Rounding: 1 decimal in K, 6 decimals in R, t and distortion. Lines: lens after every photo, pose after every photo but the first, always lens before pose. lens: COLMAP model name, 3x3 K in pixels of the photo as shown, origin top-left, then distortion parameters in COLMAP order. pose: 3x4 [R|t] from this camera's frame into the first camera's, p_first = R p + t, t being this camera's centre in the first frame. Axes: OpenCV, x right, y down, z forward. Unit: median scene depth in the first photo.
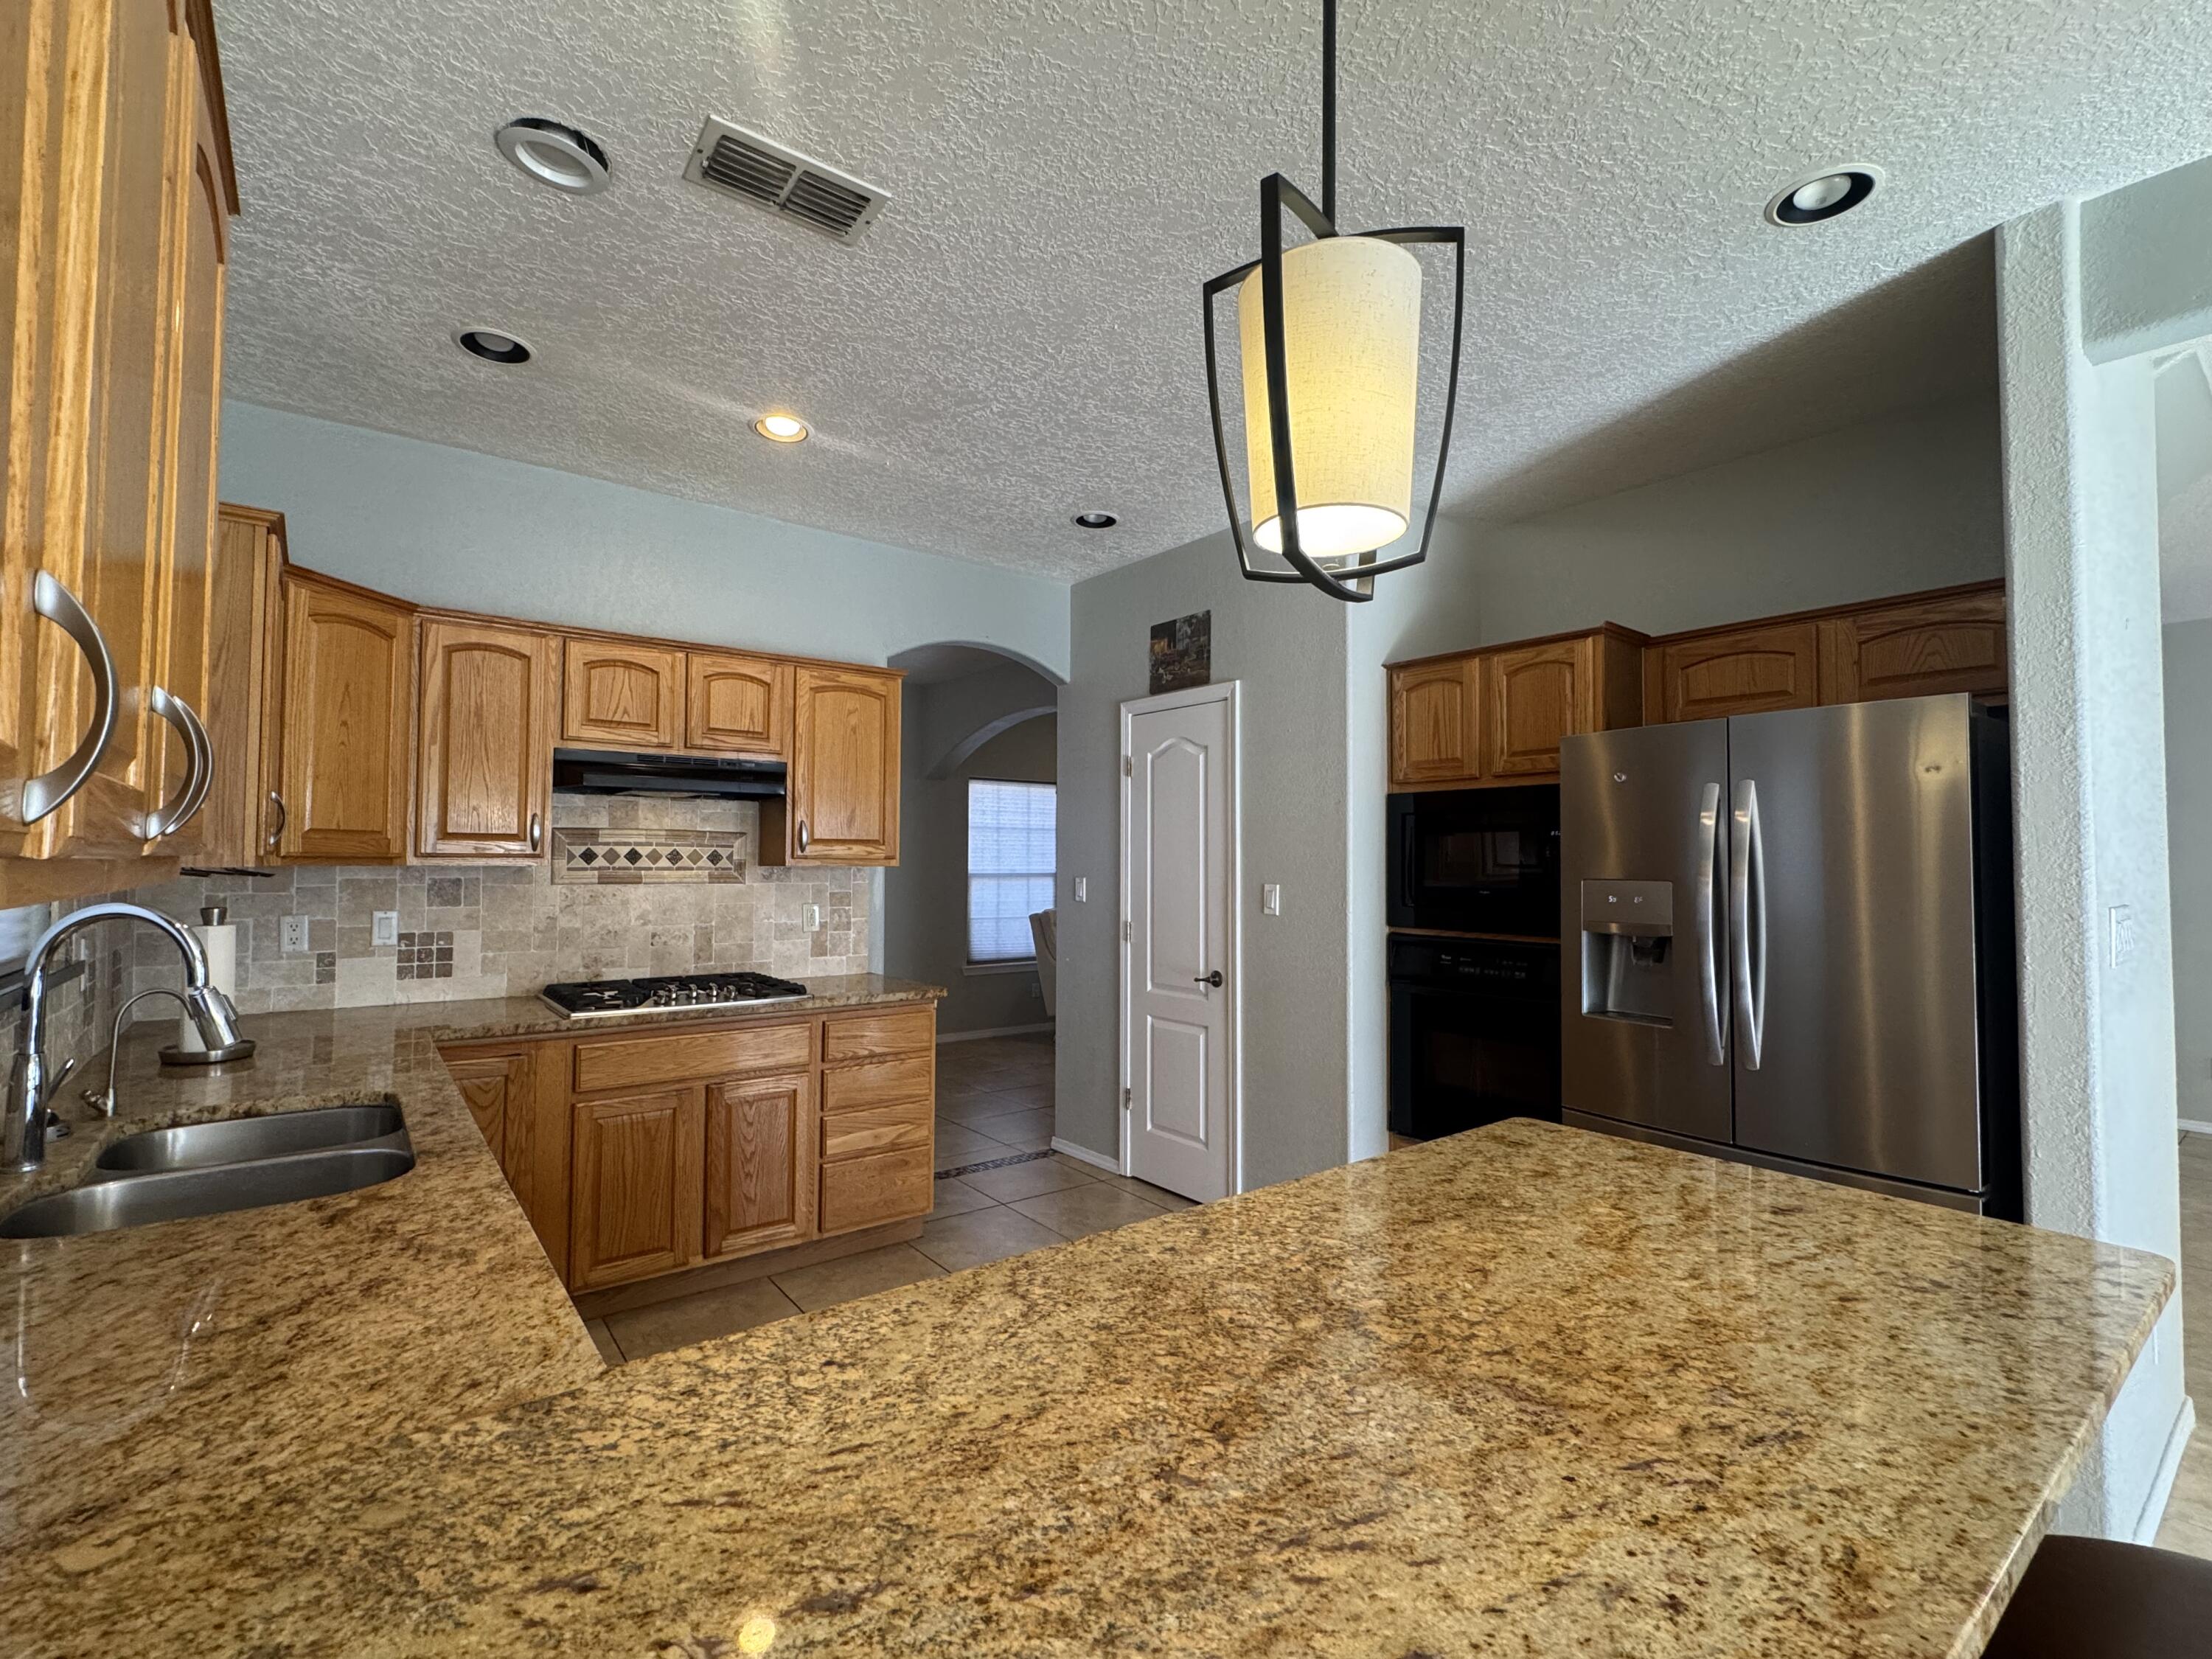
lens RADIAL K [[992.7, 0, 1104.2], [0, 992.7, 832.9], [0, 0, 1]] dist [-0.001551, 0.000416]
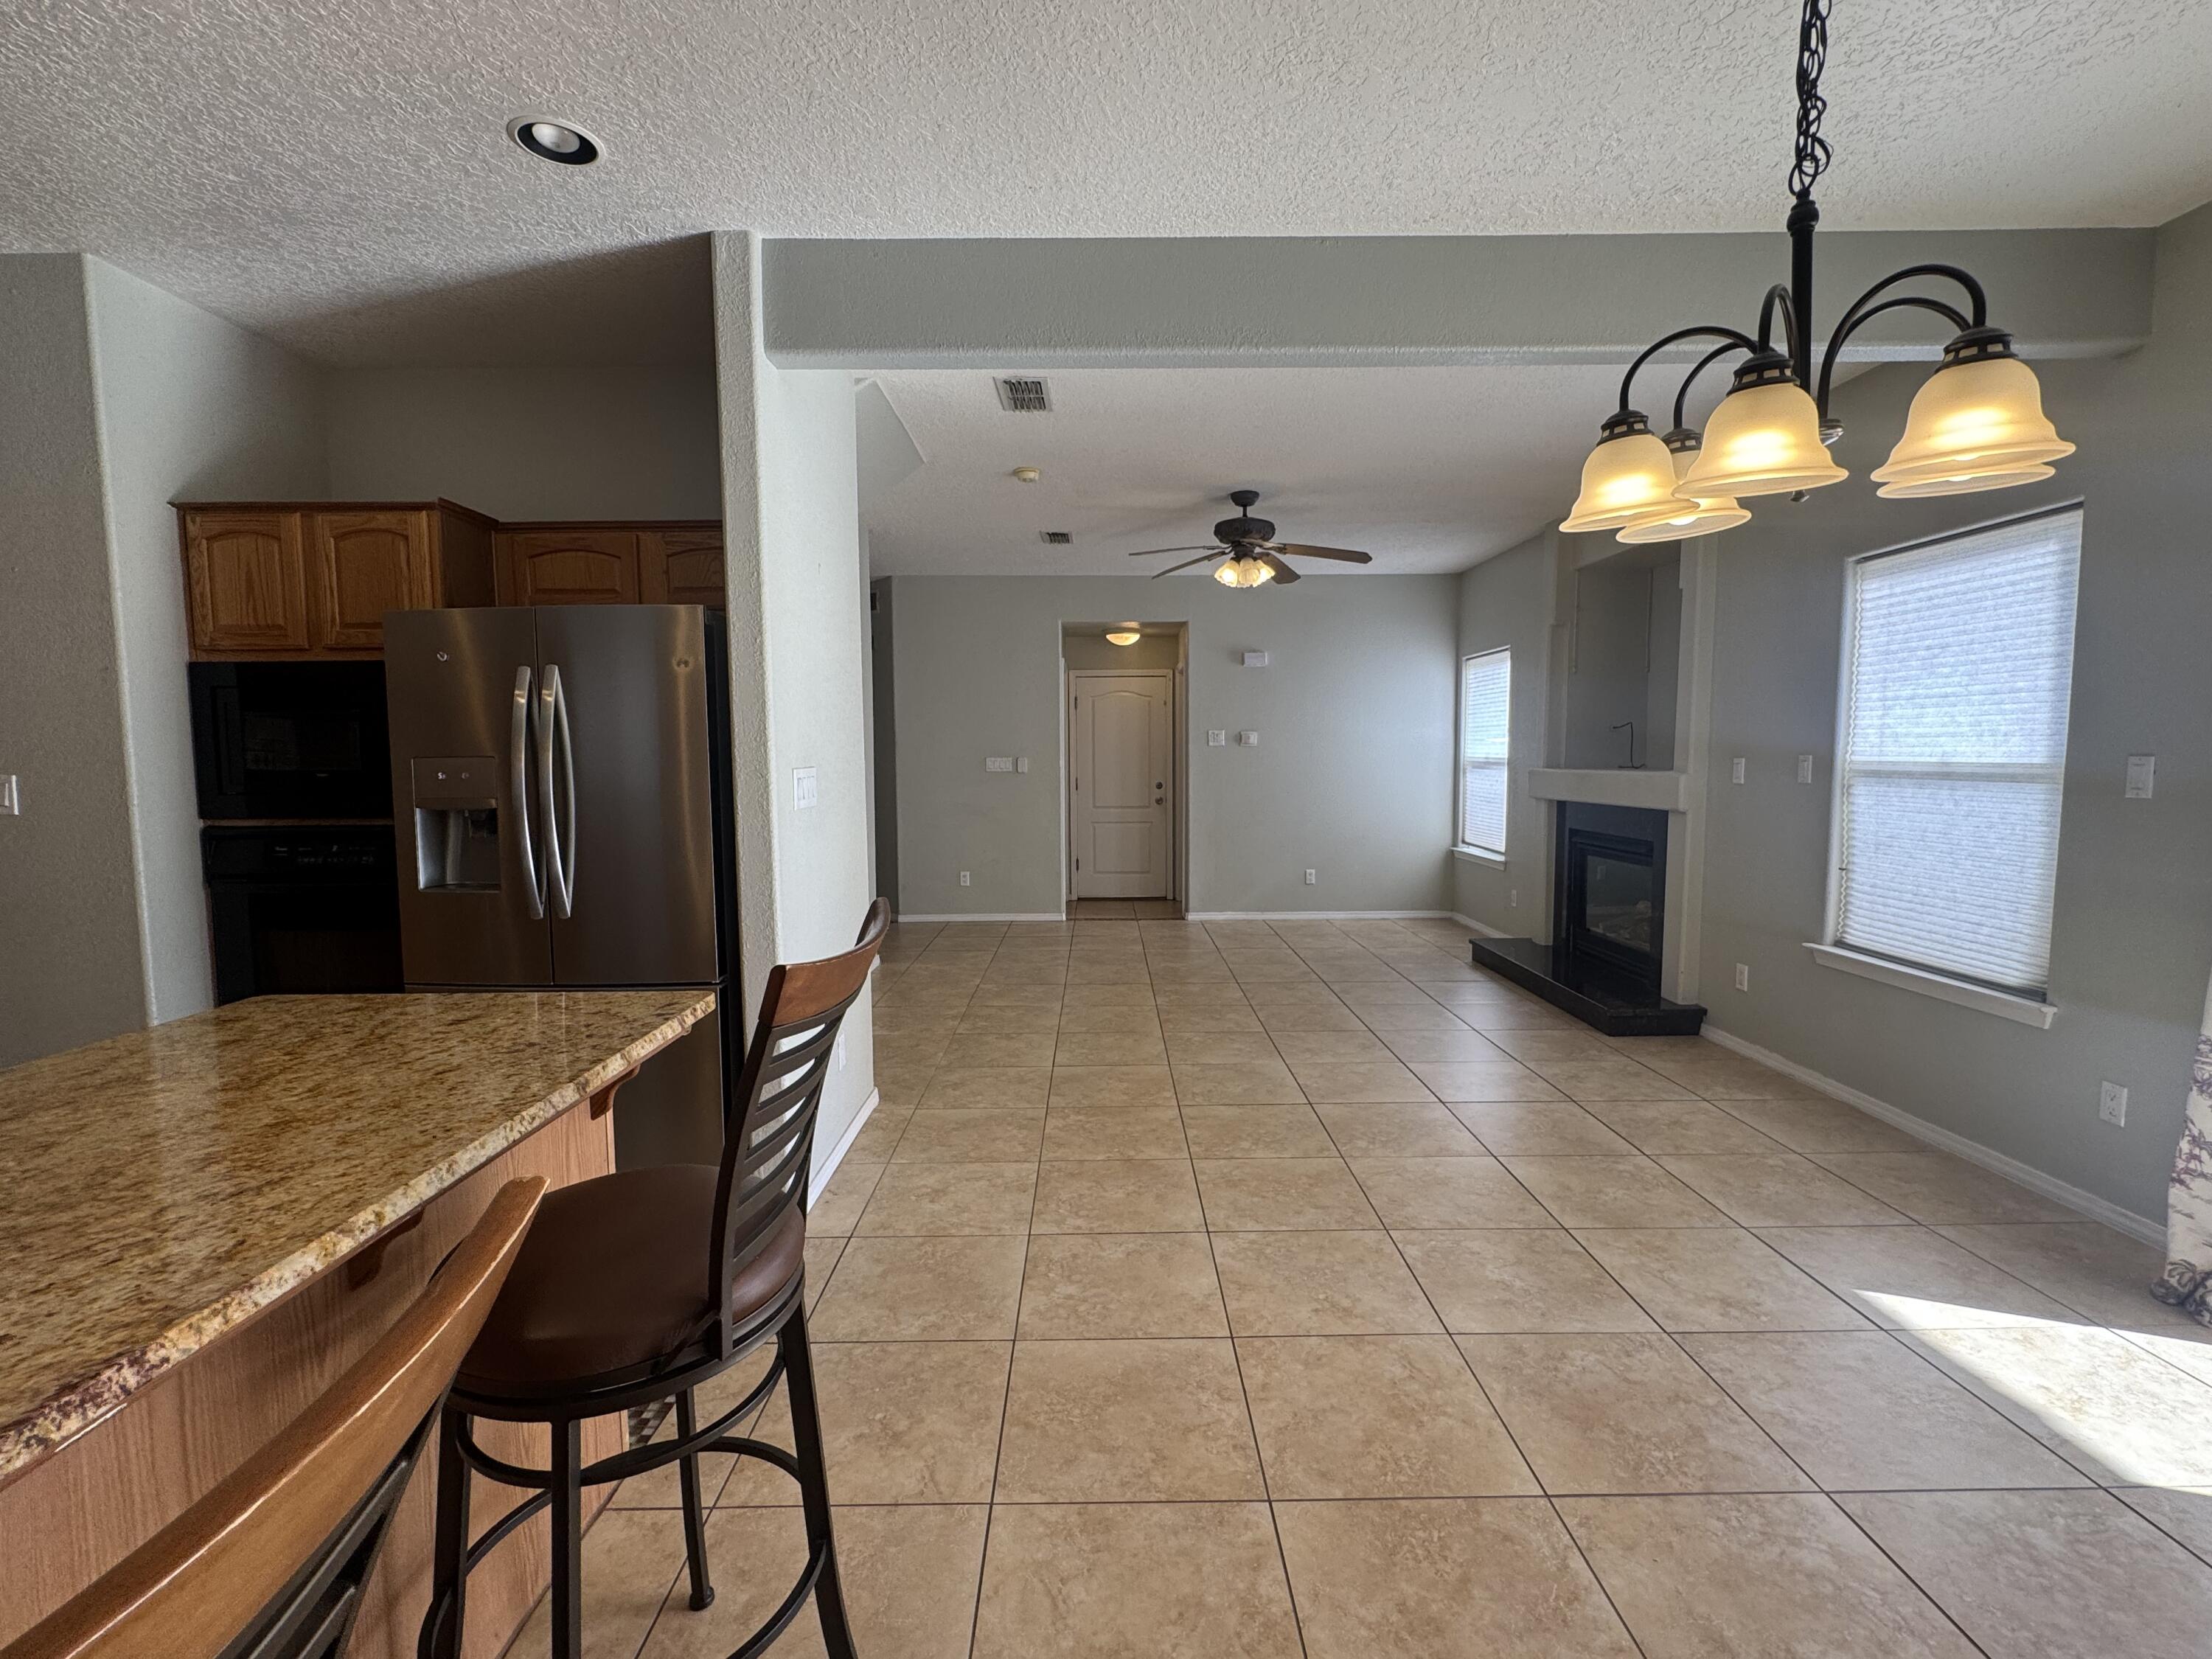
lens RADIAL K [[992.7, 0, 1097.1], [0, 992.7, 832.3], [0, 0, 1]] dist [-0.001551, 0.000416]
pose [[0.613260, -0.076284, 0.786189, 0.100035], [-0.012082, 0.994303, 0.105902, 0.006575], [-0.789788, -0.074444, 0.608845, -0.144627]]
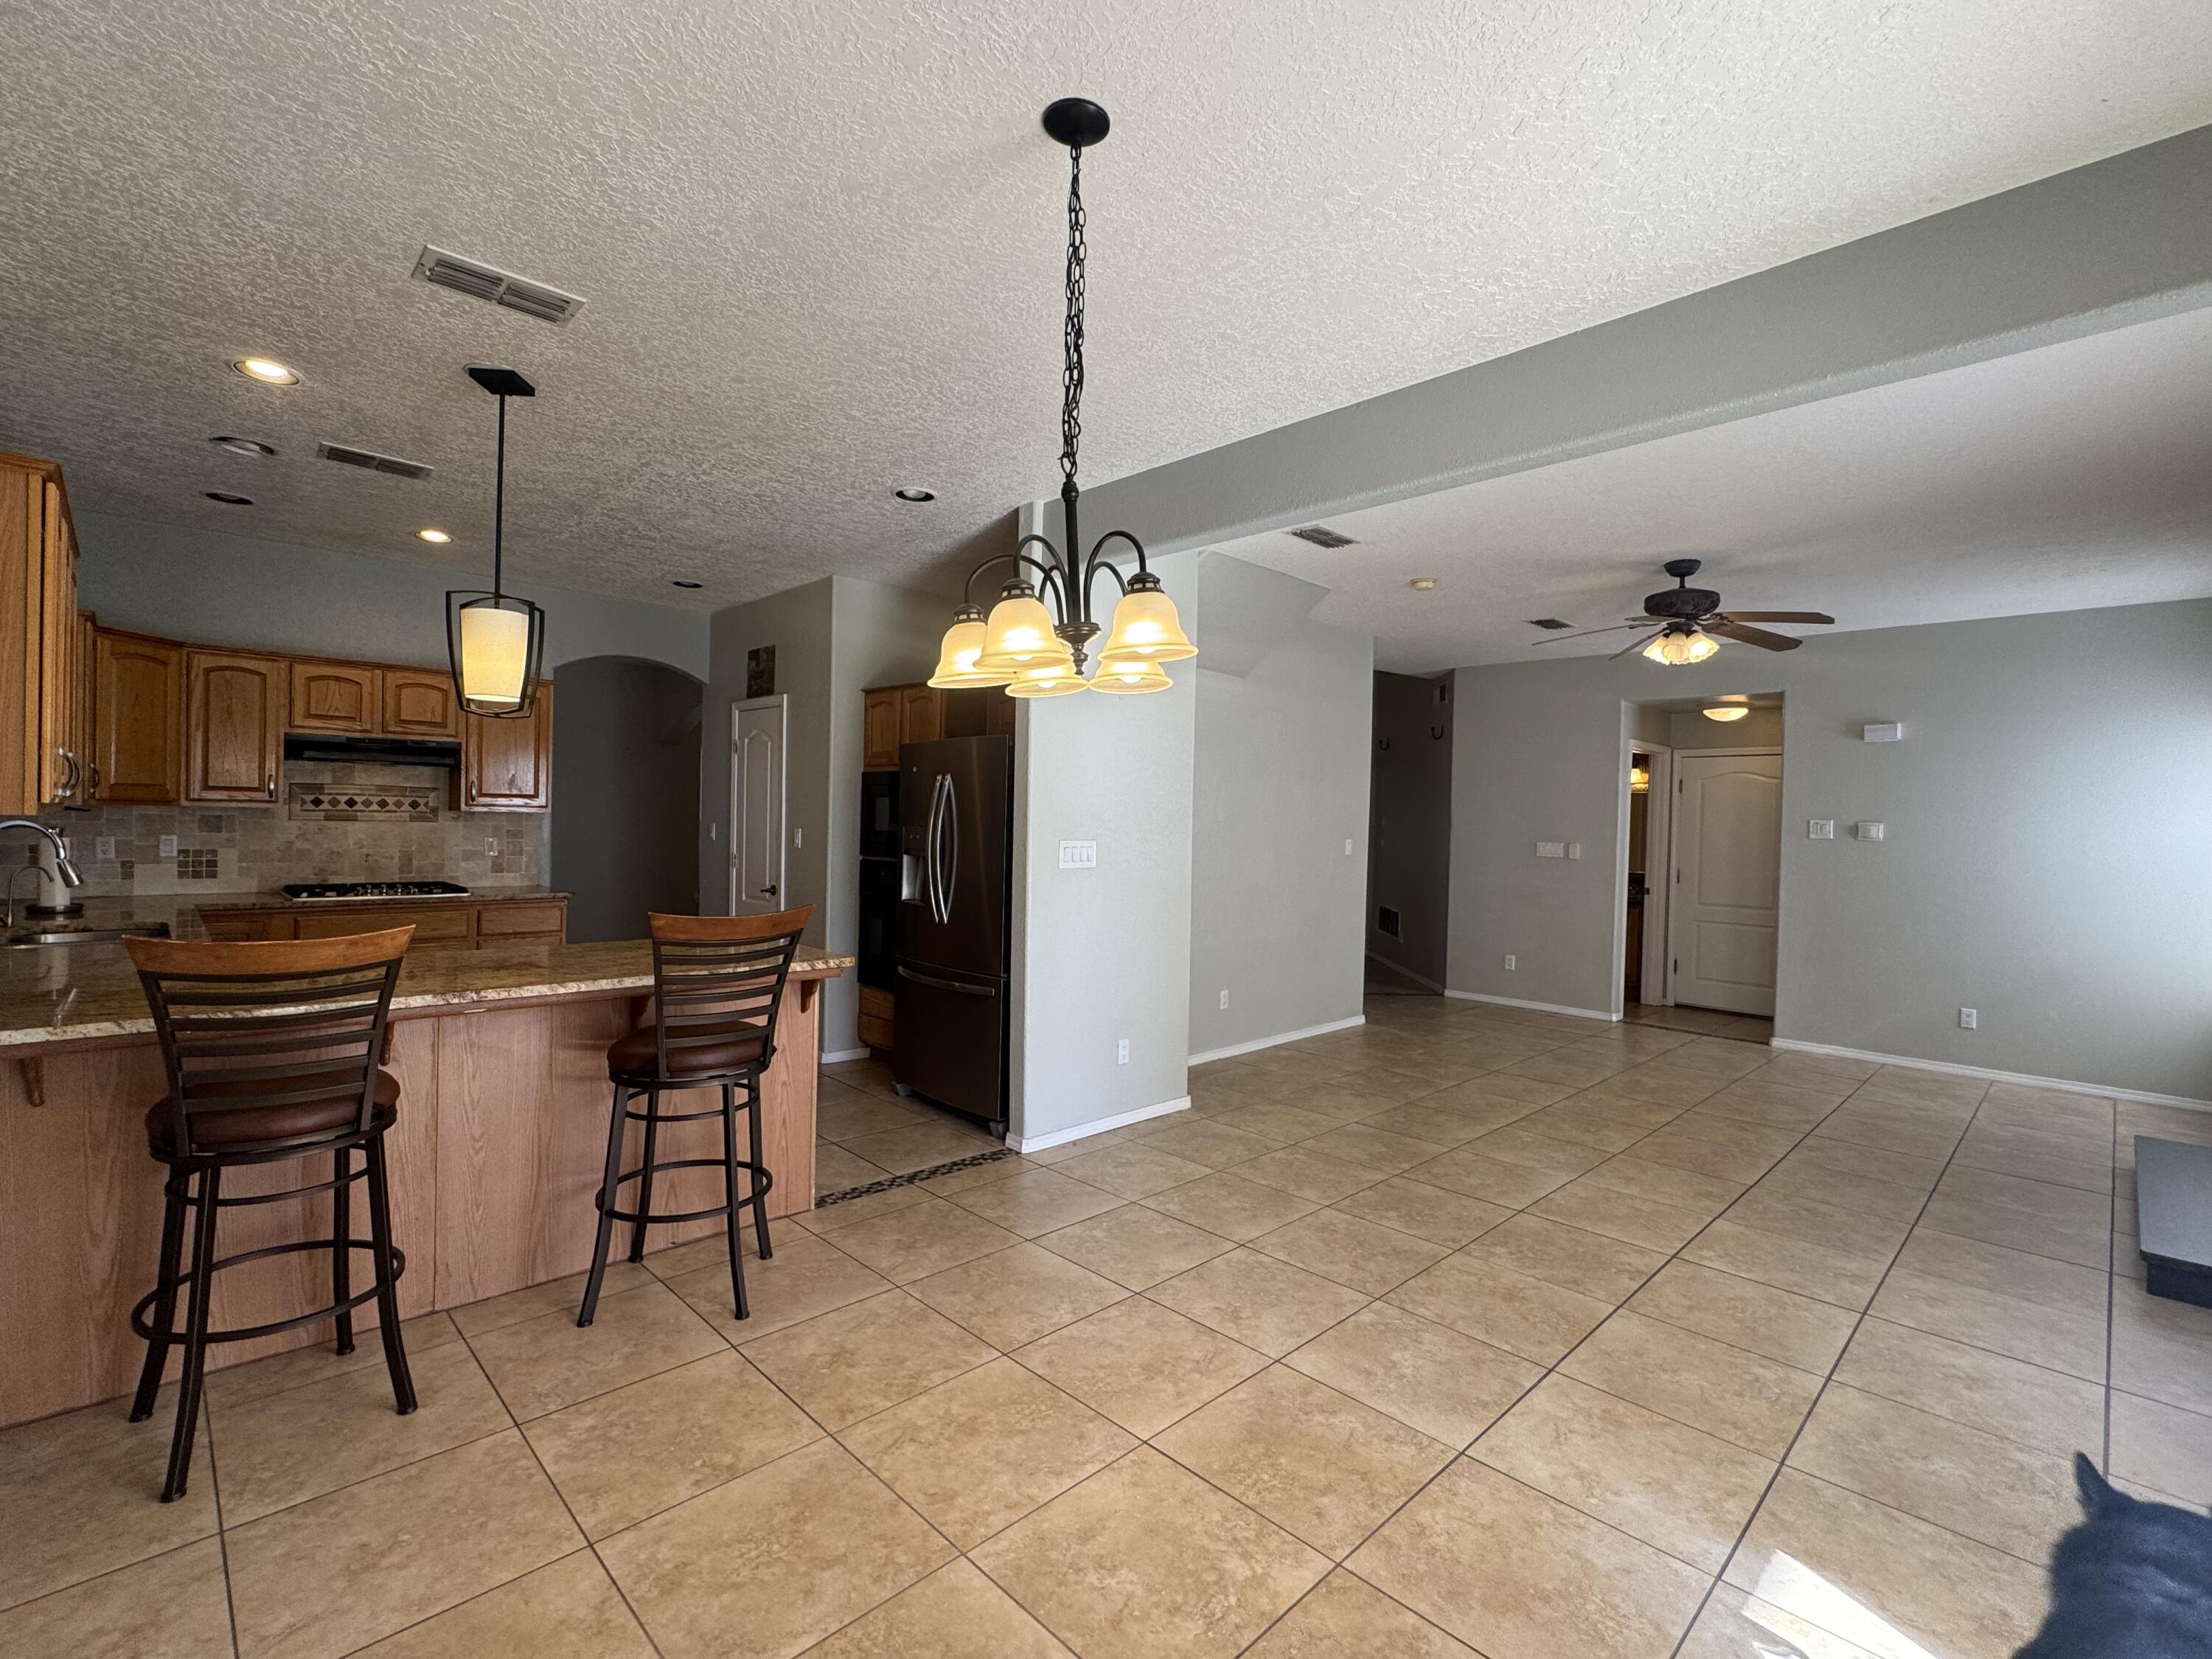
lens RADIAL K [[992.7, 0, 1105.8], [0, 992.7, 833.5], [0, 0, 1]] dist [-0.001551, 0.000416]
pose [[0.993636, 0.014735, 0.111672, 0.574690], [-0.019846, 0.998799, 0.044794, -0.022909], [-0.110878, -0.046725, 0.992735, -0.722531]]
